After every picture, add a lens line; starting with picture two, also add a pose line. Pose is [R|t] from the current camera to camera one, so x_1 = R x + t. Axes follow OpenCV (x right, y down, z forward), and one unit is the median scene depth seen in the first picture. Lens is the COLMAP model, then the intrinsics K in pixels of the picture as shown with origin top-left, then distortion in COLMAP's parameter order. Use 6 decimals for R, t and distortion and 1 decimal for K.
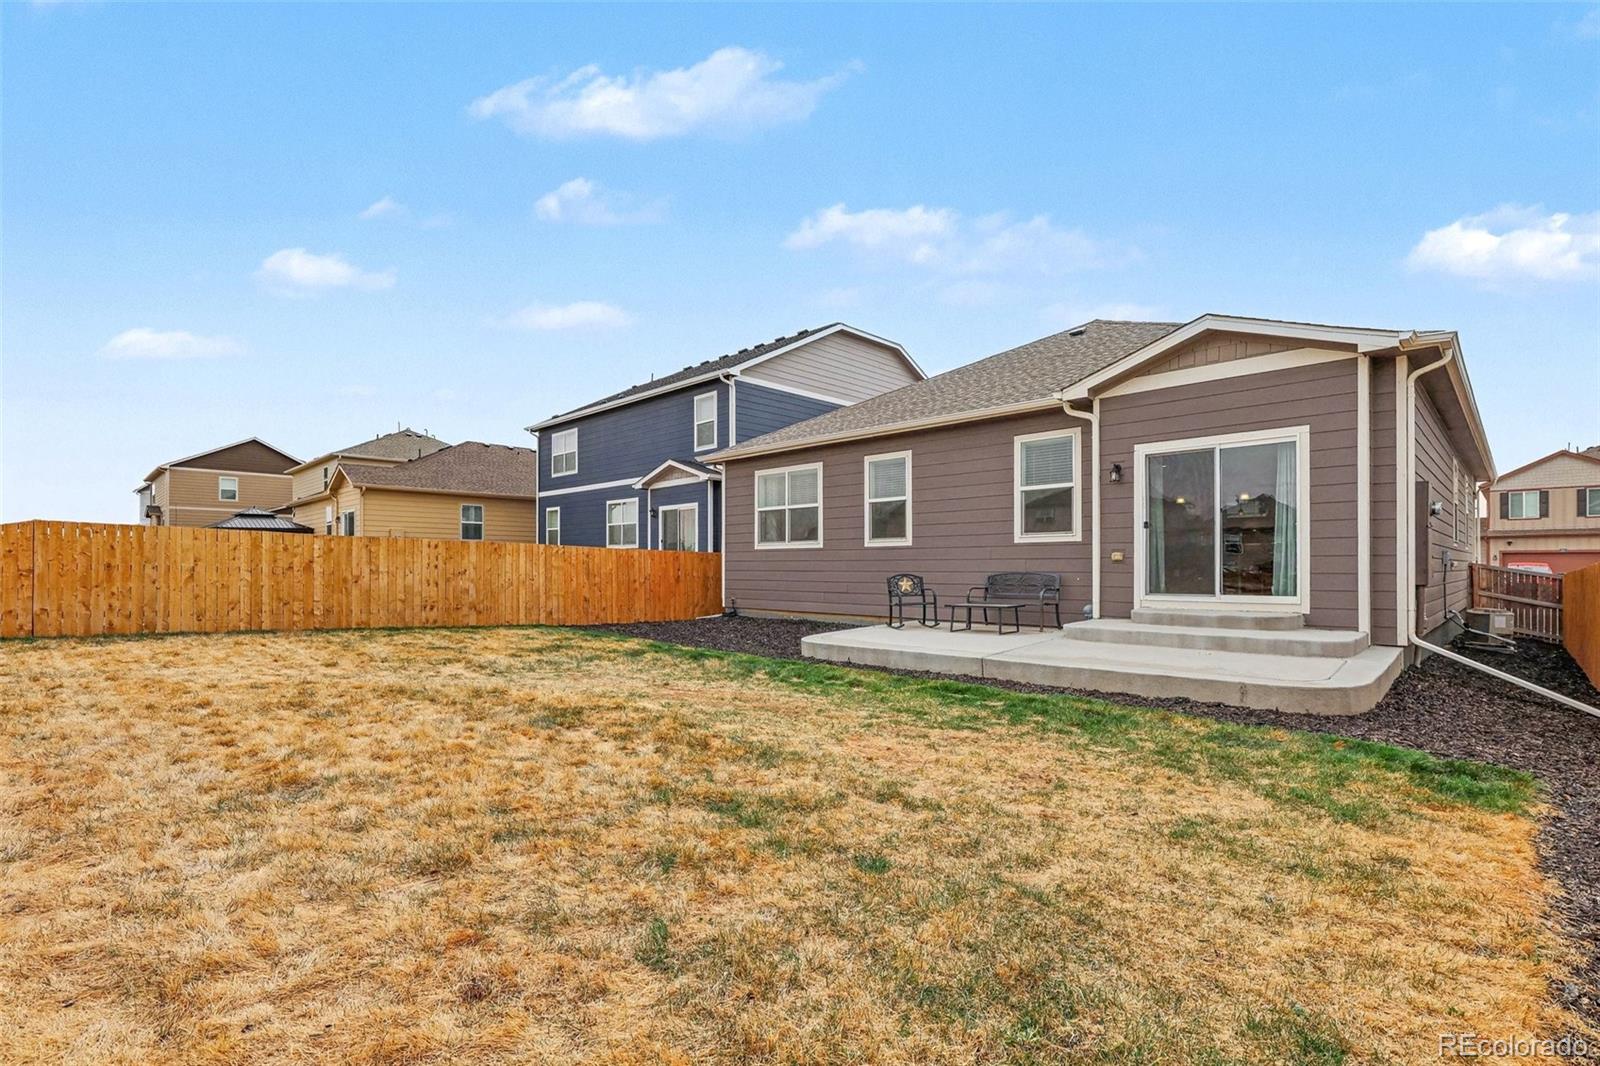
lens RADIAL K [[729.0, 0, 805.0], [0, 729.0, 562.9], [0, 0, 1]] dist [-0.023683, 0.000312]
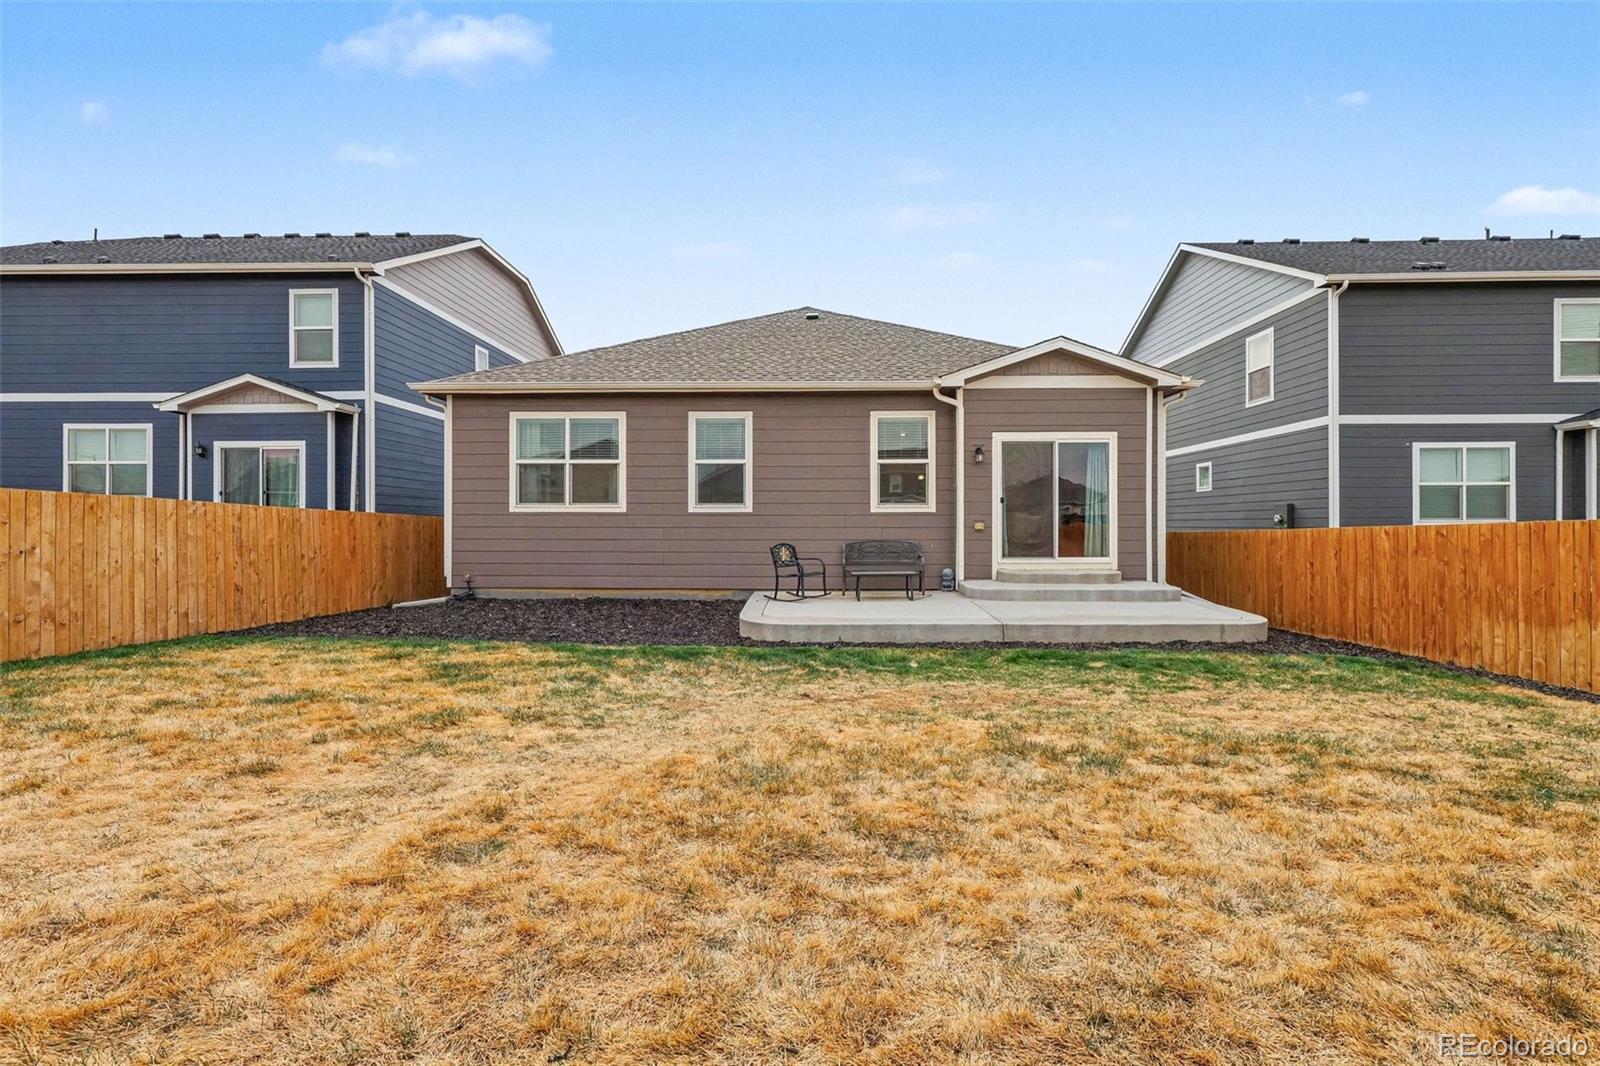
lens RADIAL K [[718.5, 0, 799.7], [0, 718.5, 520.8], [0, 0, 1]] dist [-0.002321, 0.000086]
pose [[0.734342, 0.005586, 0.678757, -0.442951], [-0.005203, 0.999983, -0.002601, -0.010485], [-0.678760, -0.001621, 0.734359, 0.272635]]
